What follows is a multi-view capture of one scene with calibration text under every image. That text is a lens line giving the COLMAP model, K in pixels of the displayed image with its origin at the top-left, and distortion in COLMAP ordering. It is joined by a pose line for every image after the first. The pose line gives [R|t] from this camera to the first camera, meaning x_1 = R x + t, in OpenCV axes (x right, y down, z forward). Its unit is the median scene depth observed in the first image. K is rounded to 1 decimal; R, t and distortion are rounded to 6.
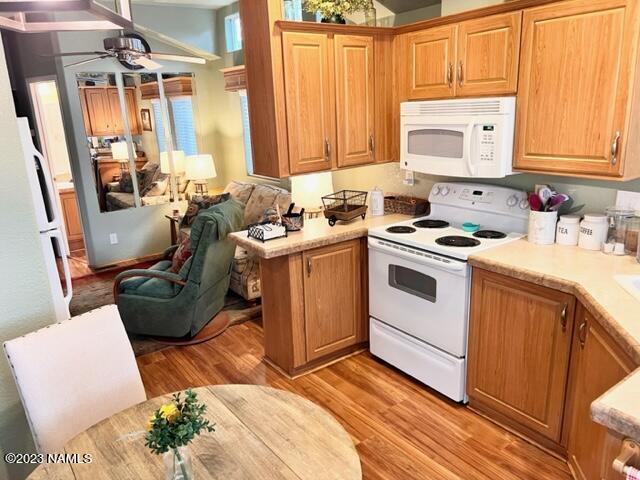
lens RADIAL K [[480.6, 0, 320.9], [0, 480.6, 242.7], [0, 0, 1]] dist [0.037992, -0.031921]
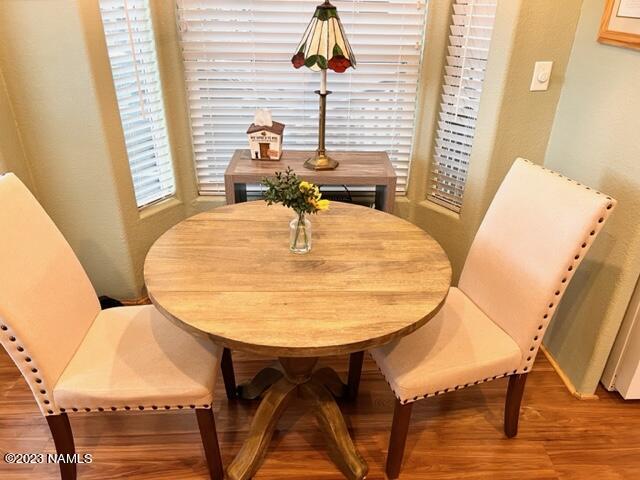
lens RADIAL K [[480.6, 0, 320.9], [0, 480.6, 238.4], [0, 0, 1]] dist [0.037992, -0.031921]
pose [[-0.557418, 0.411620, -0.721009, 0.214679], [-0.216642, 0.766240, 0.604931, -0.102391], [0.801468, 0.493401, -0.337942, 0.576801]]
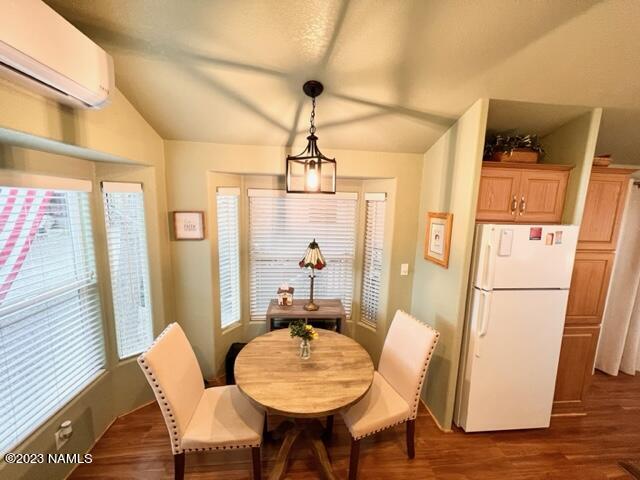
lens RADIAL K [[252.7, 0, 317.6], [0, 252.7, 240.8], [0, 0, 1]] dist [0.001045, 0.000771]
pose [[-0.512838, 0.151969, -0.844928, 0.293450], [-0.239166, 0.919951, 0.310627, -0.205779], [0.824498, 0.361379, -0.435440, 0.574632]]
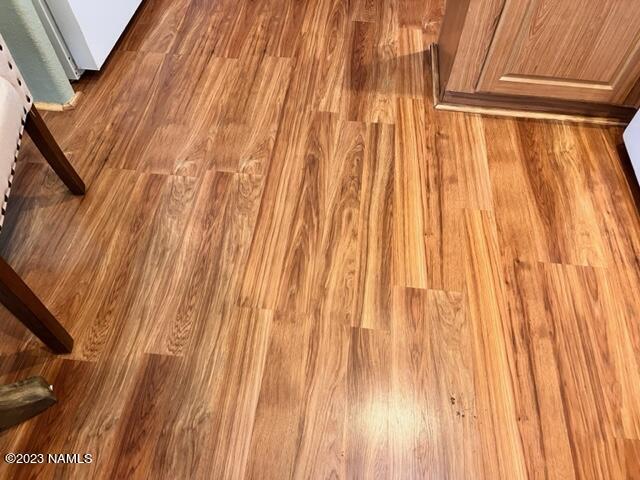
lens RADIAL K [[480.6, 0, 322.9], [0, 480.6, 246.1], [0, 0, 1]] dist [0.037992, -0.031921]
pose [[0.738631, 0.579861, -0.343781, 0.120731], [-0.227434, 0.694438, 0.682664, 0.052696], [0.634584, -0.426049, 0.644814, 0.508656]]
